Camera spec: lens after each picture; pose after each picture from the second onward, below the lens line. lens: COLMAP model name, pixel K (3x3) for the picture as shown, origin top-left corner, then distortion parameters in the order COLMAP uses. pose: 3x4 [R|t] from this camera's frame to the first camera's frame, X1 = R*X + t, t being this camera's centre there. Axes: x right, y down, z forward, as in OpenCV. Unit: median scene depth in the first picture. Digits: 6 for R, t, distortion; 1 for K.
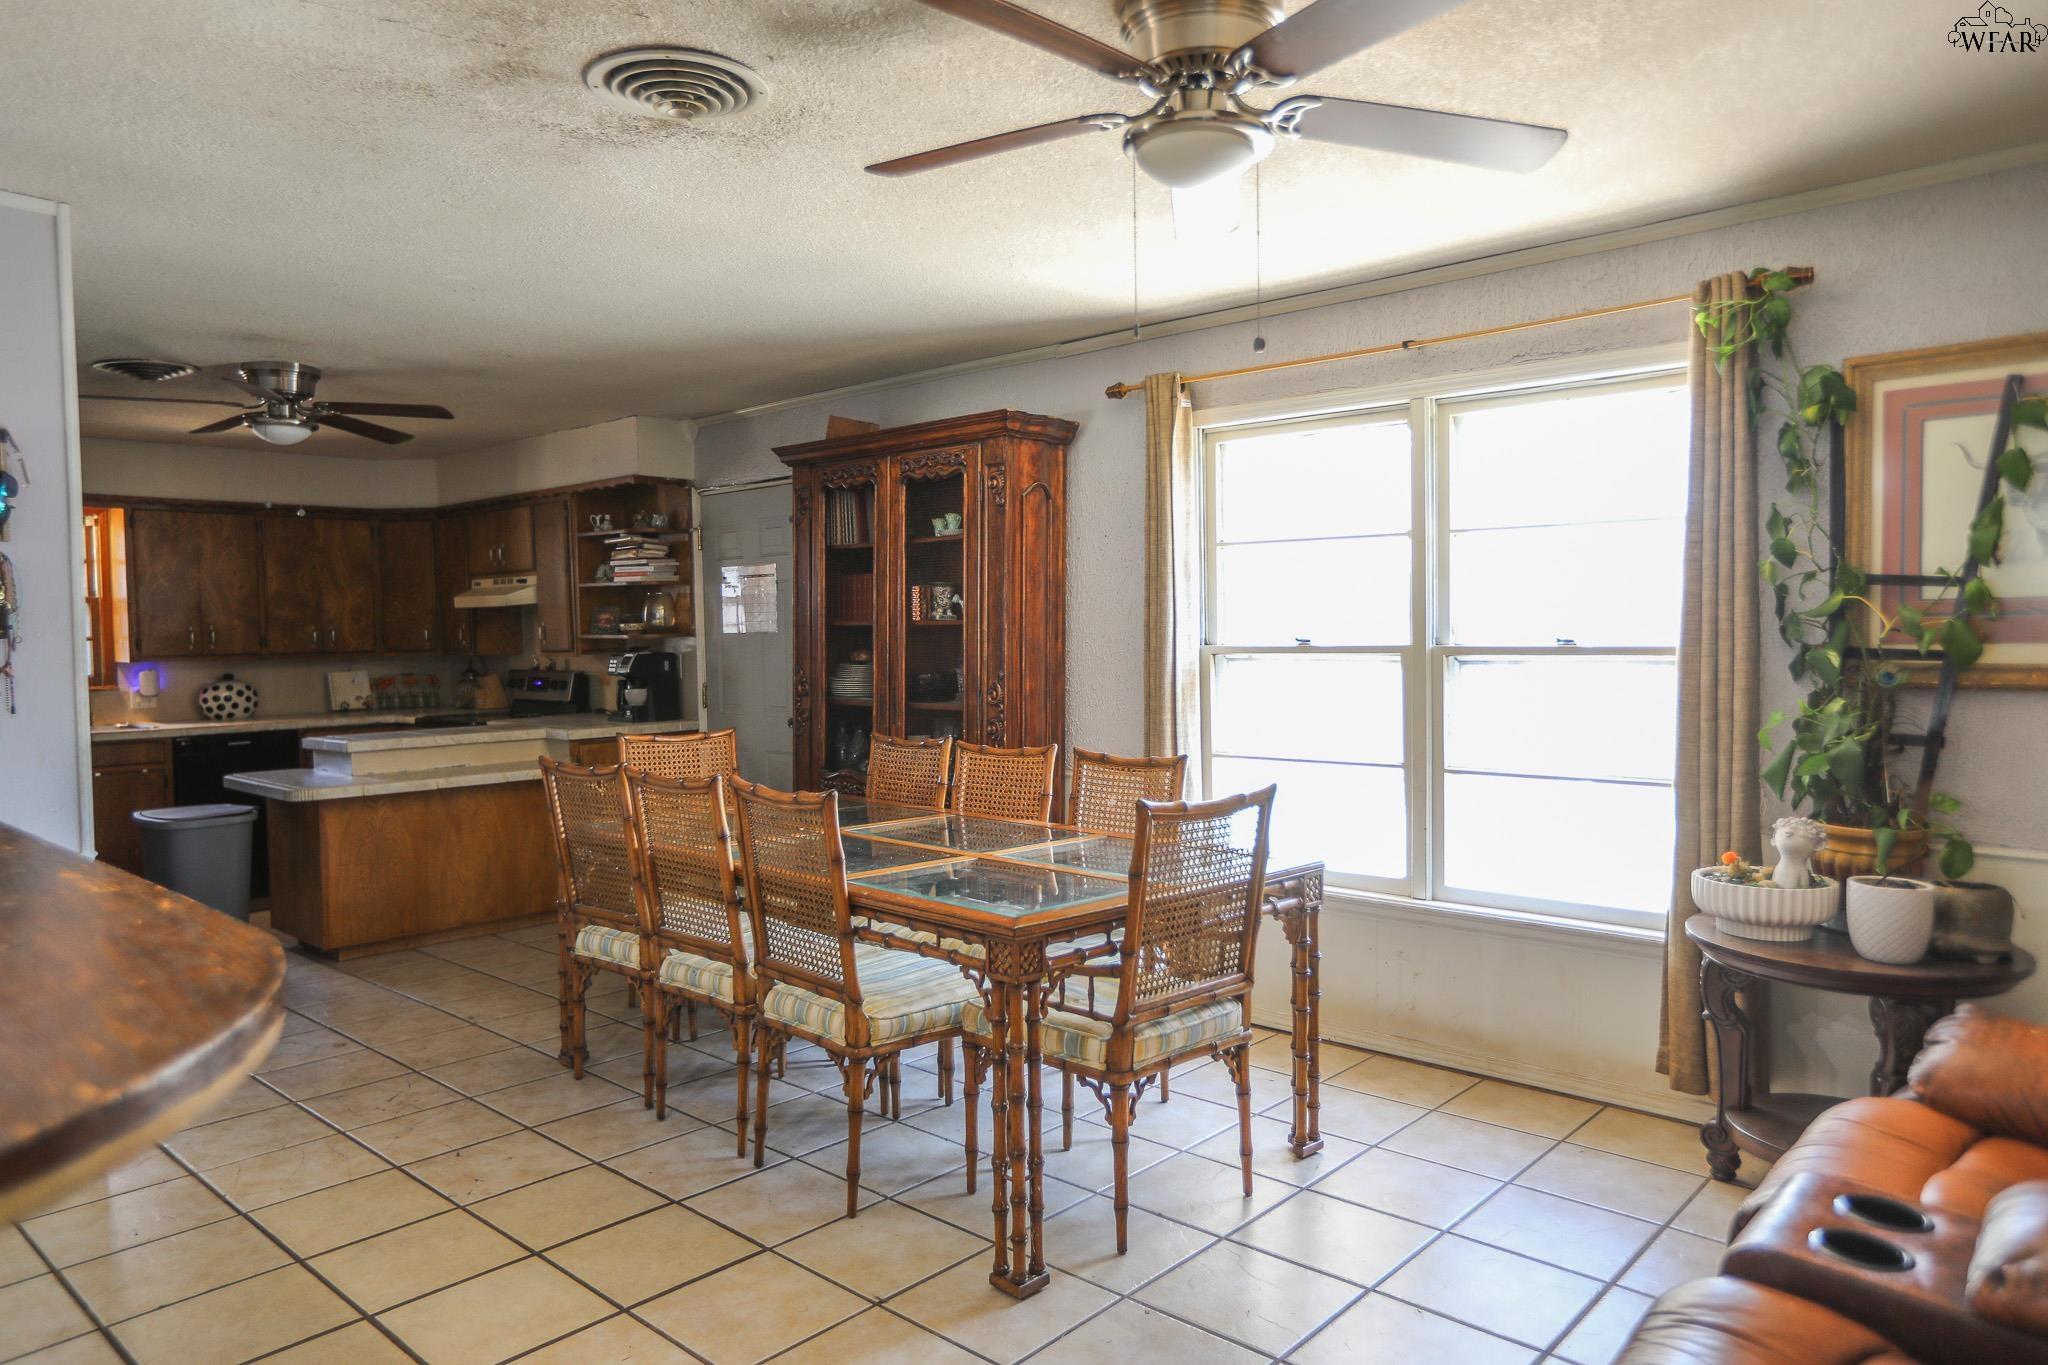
lens RADIAL K [[1325.0, 0, 1011.7], [0, 1325.0, 683.9], [0, 0, 1]] dist [-0.039416, 0.054244]
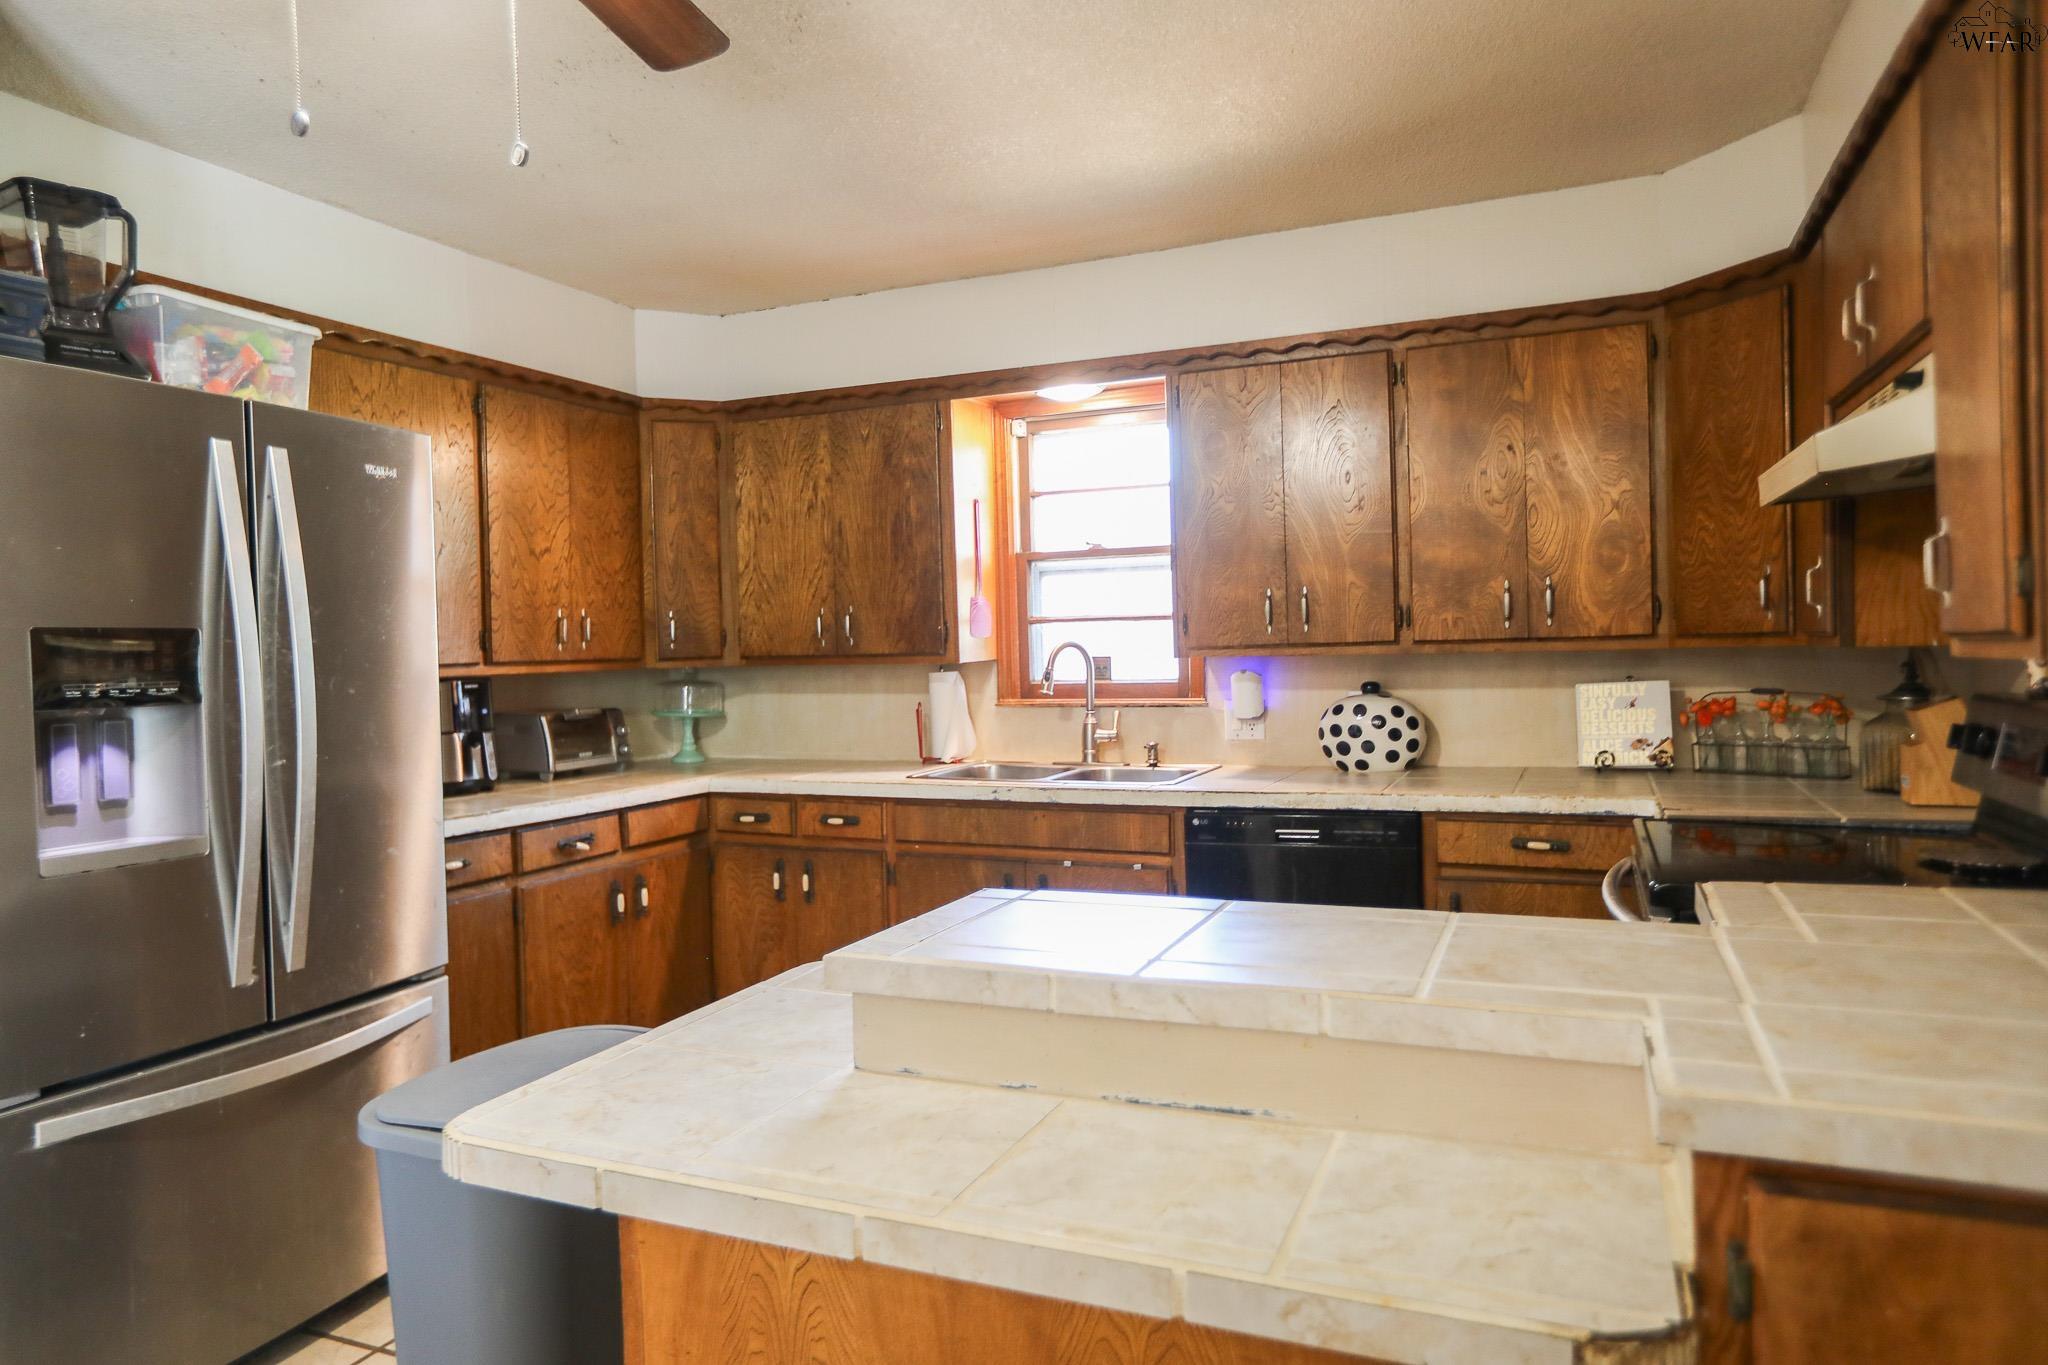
lens RADIAL K [[1325.0, 0, 1012.1], [0, 1325.0, 681.7], [0, 0, 1]] dist [-0.039416, 0.054244]
pose [[0.330734, 0.031028, -0.943214, -0.250326], [-0.019554, 0.999470, 0.026022, -0.027532], [0.943521, 0.009837, 0.331166, 1.069866]]
